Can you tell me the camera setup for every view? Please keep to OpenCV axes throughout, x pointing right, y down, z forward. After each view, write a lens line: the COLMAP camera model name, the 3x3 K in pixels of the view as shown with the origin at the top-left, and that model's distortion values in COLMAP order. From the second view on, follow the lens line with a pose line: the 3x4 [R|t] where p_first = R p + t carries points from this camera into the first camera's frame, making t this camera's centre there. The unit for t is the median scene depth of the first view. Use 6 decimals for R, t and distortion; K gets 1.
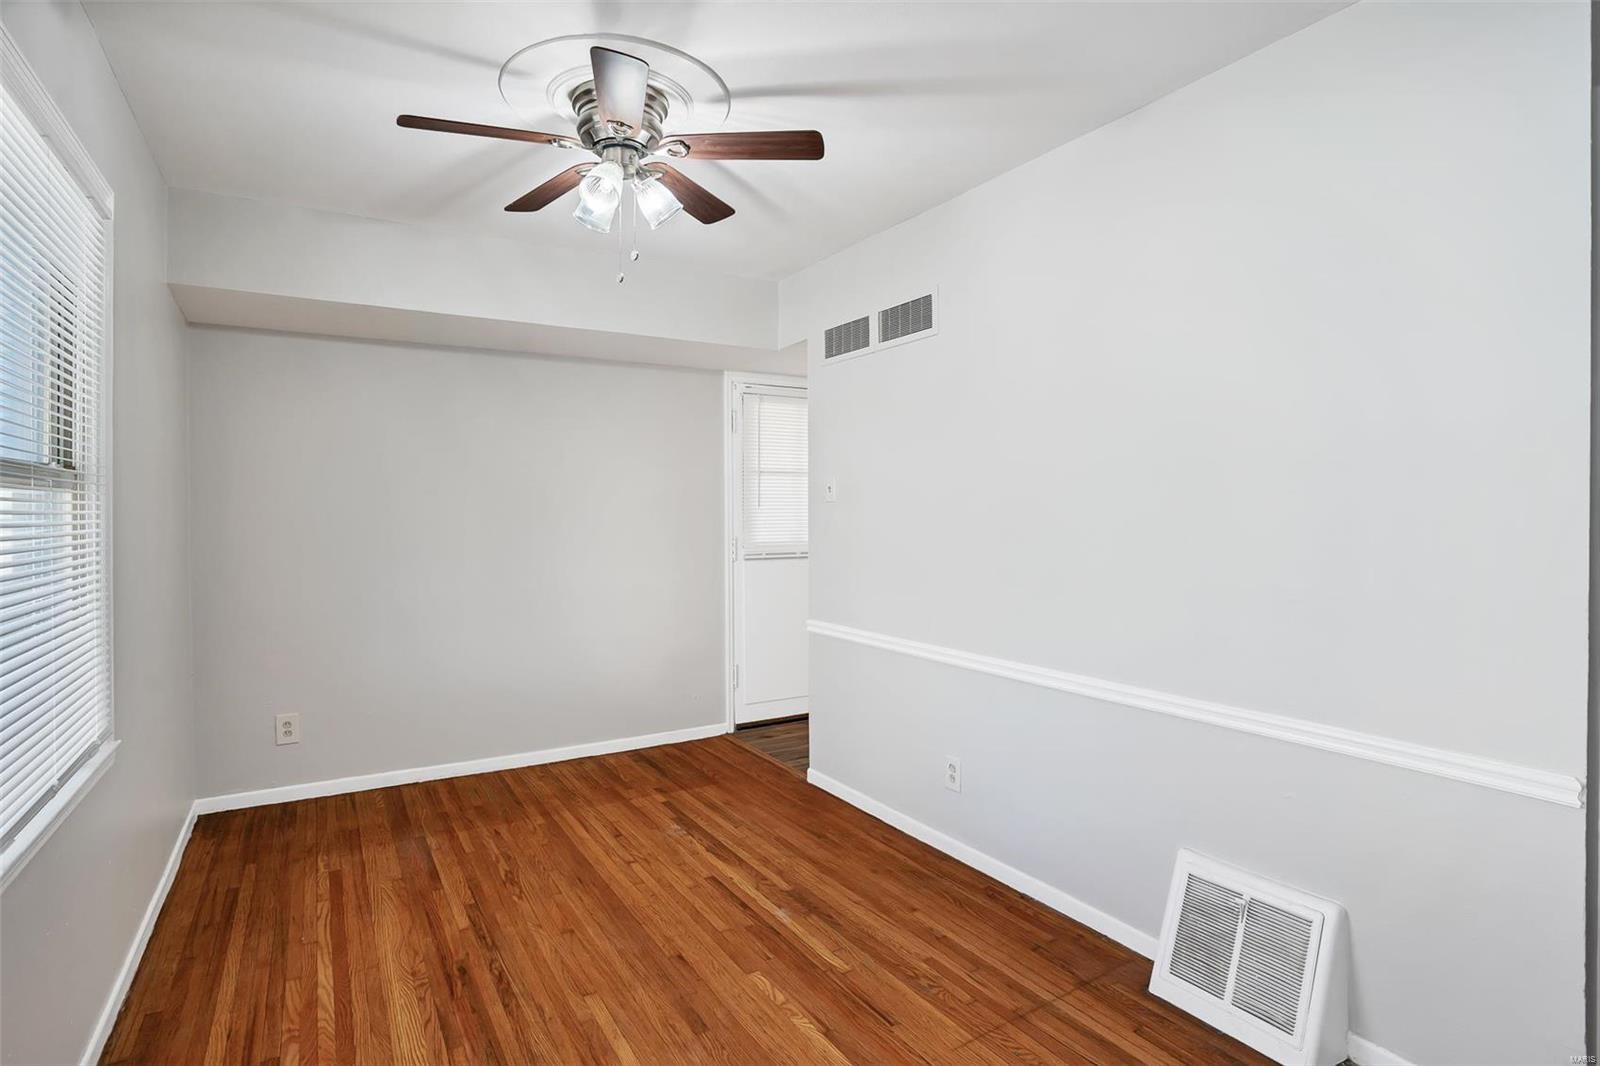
lens RADIAL K [[817.8, 0, 796.6], [0, 817.8, 524.4], [0, 0, 1]] dist [-0.026672, 0.015870]
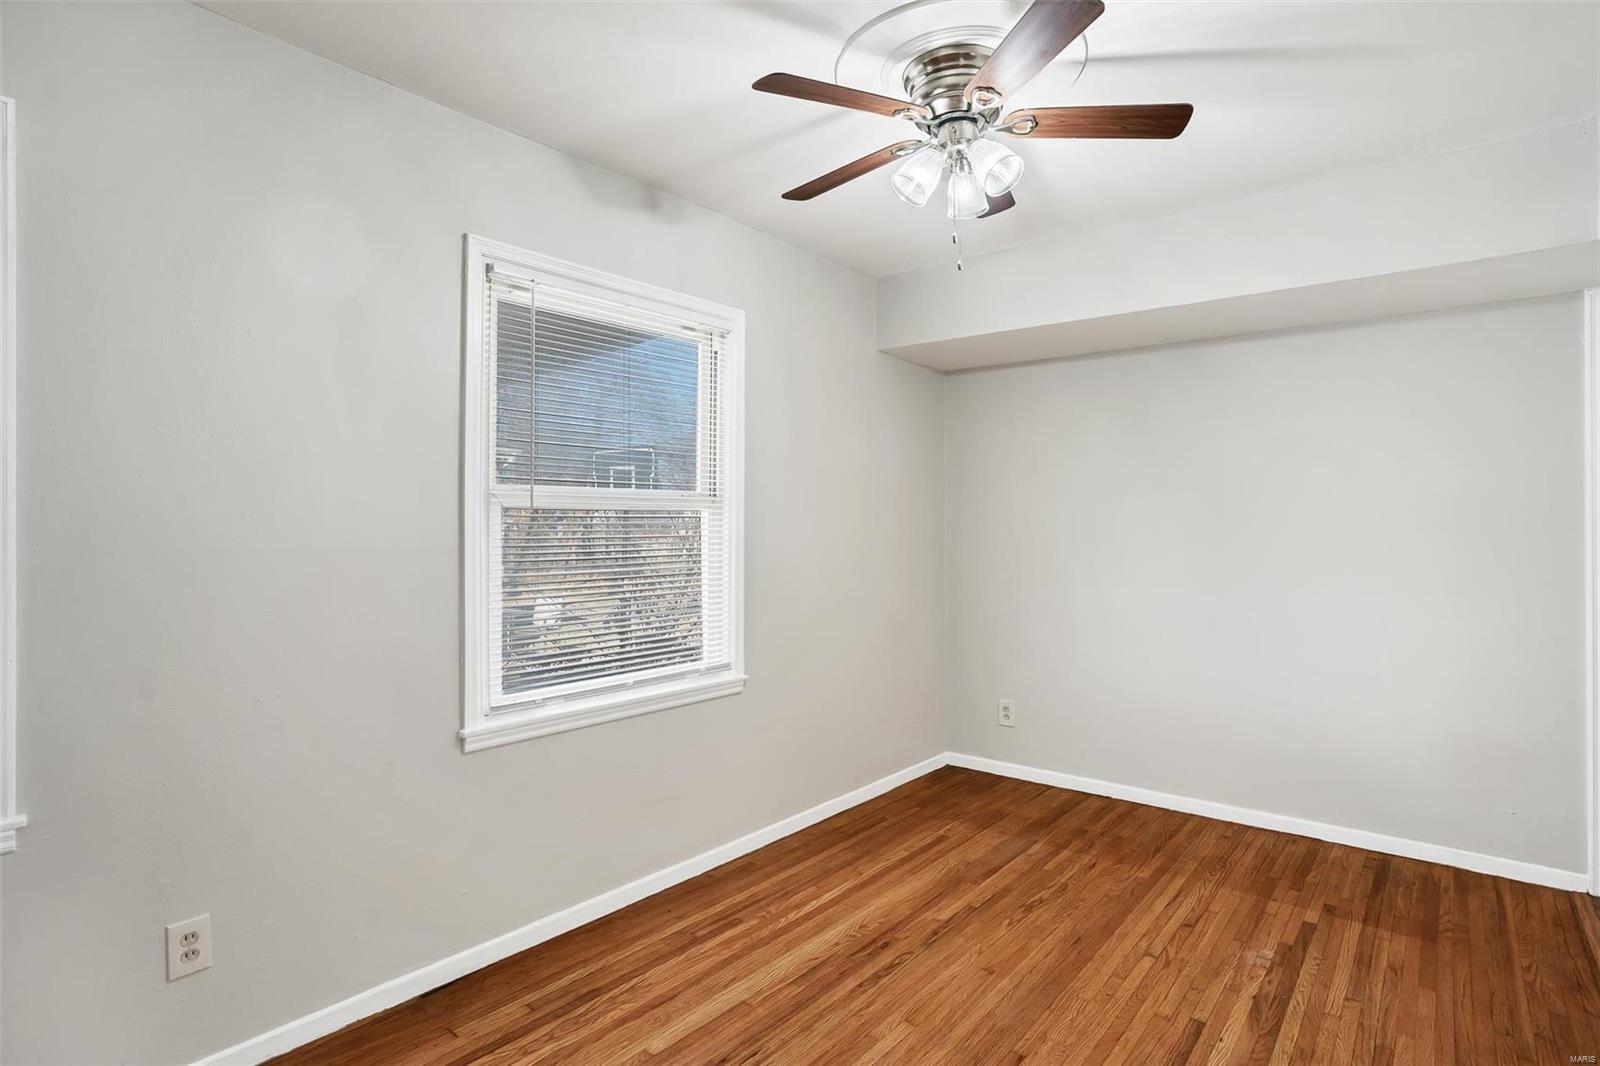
lens RADIAL K [[817.8, 0, 787.9], [0, 817.8, 526.6], [0, 0, 1]] dist [-0.026672, 0.015870]
pose [[0.317949, -0.004351, -0.948098, 0.430135], [-0.003699, 0.999976, -0.005829, -0.007385], [0.948101, 0.005360, 0.317925, 0.377715]]
